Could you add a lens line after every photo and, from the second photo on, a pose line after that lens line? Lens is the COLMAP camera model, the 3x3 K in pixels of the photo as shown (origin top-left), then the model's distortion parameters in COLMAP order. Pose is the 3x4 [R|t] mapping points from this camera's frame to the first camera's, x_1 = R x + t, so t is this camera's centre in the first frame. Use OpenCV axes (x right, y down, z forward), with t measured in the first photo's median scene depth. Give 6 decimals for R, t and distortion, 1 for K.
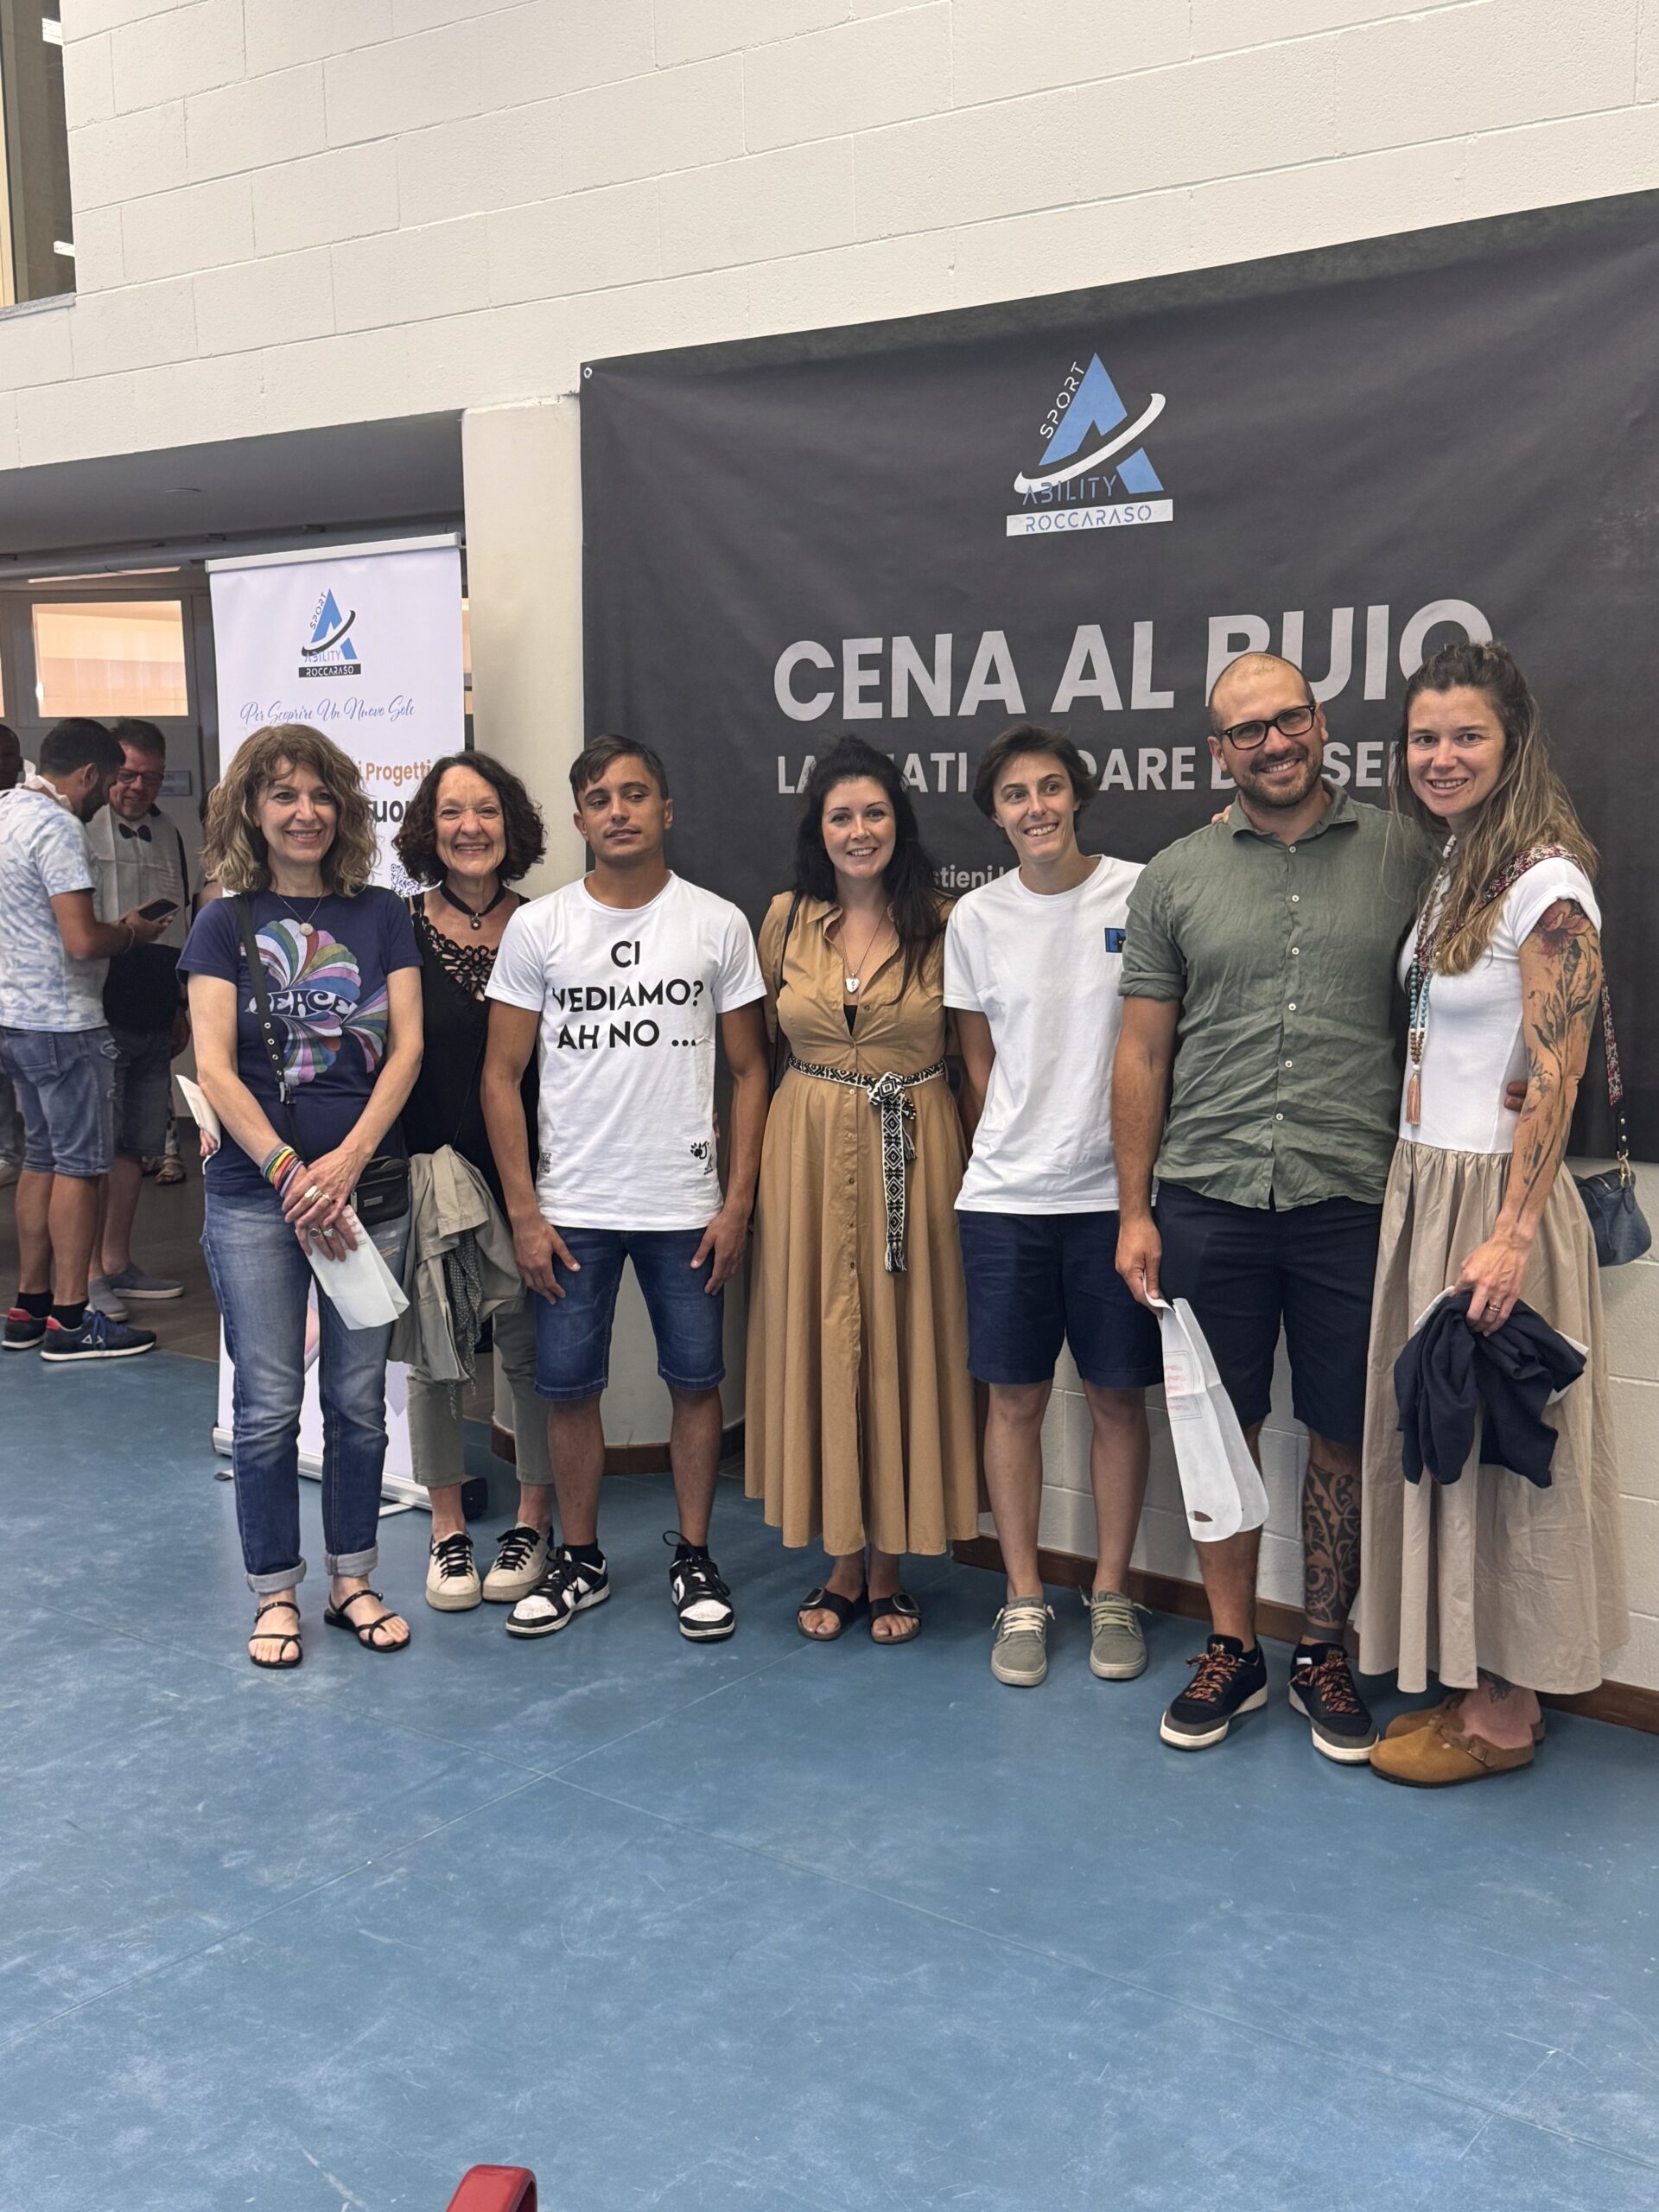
lens RADIAL K [[2313.2, 0, 829.5], [0, 2313.2, 1106.0], [0, 0, 1]] dist [-0.008468, -0.007198]
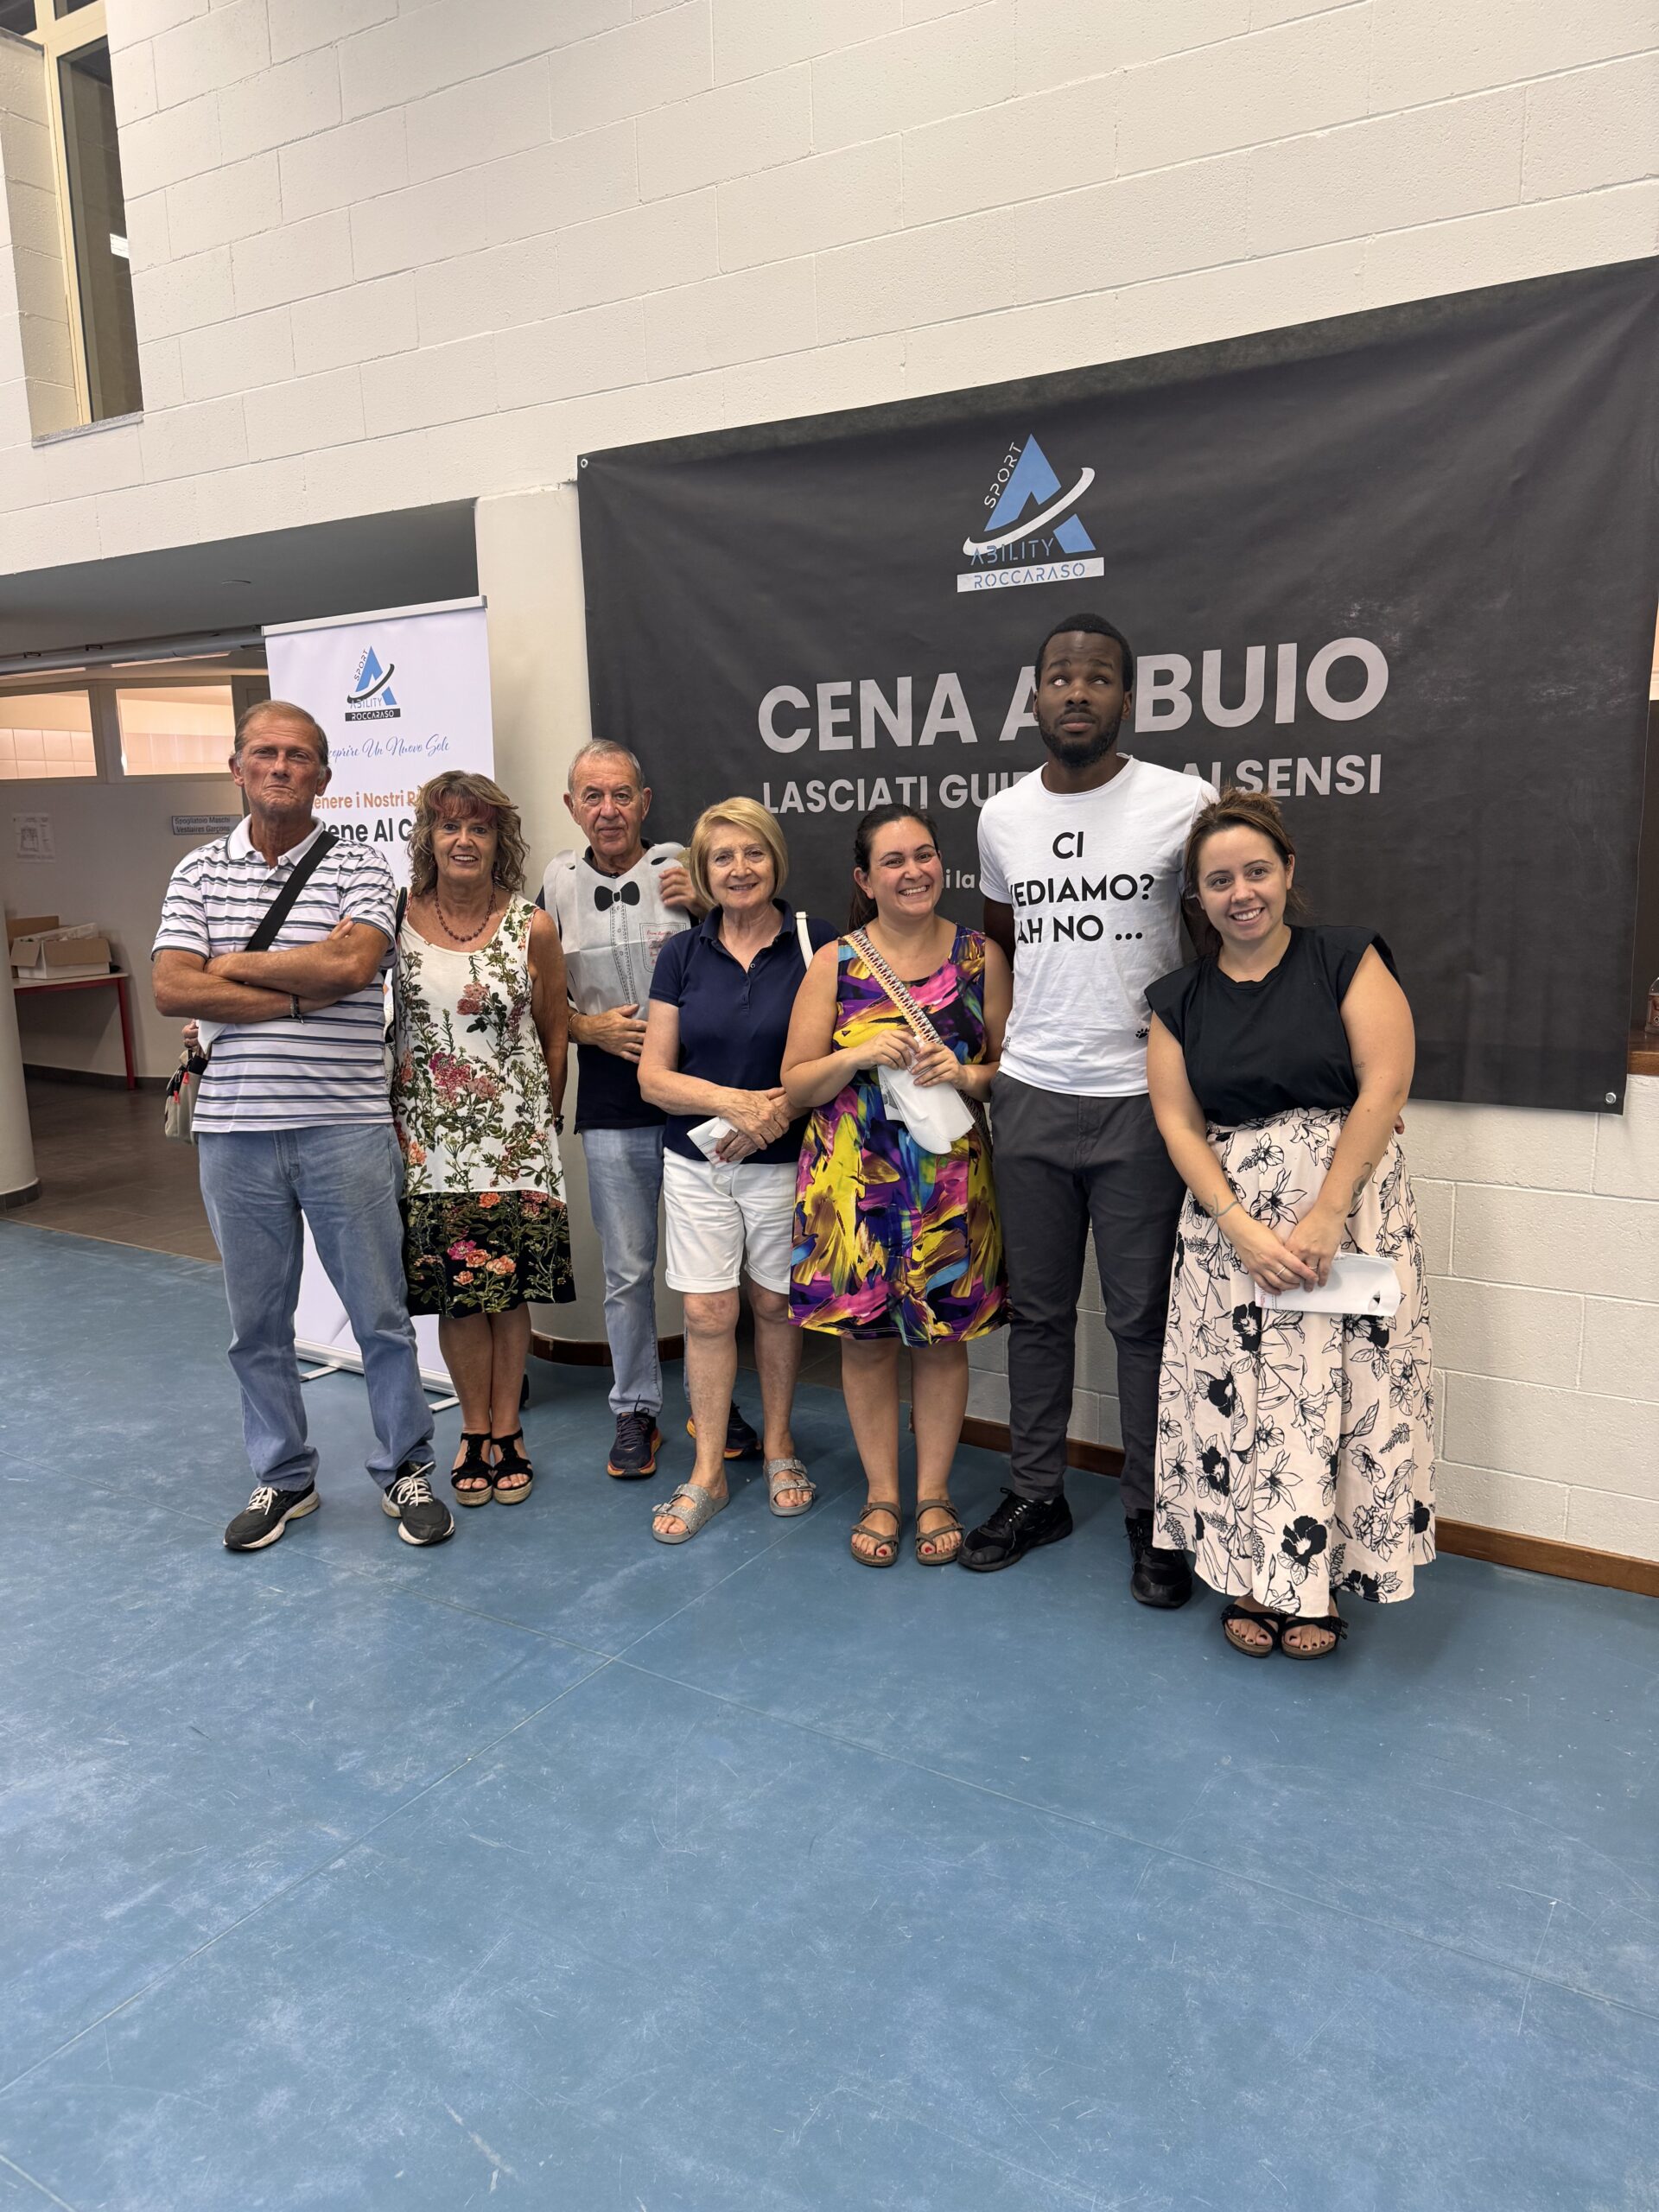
lens RADIAL K [[1533.3, 0, 832.3], [0, 1533.3, 1131.3], [0, 0, 1]] dist [-0.030660, 0.026697]
pose [[0.994924, -0.028507, 0.096510, -0.089411], [0.023449, 0.998312, 0.053140, -0.016417], [-0.097862, -0.050607, 0.993912, 0.266224]]
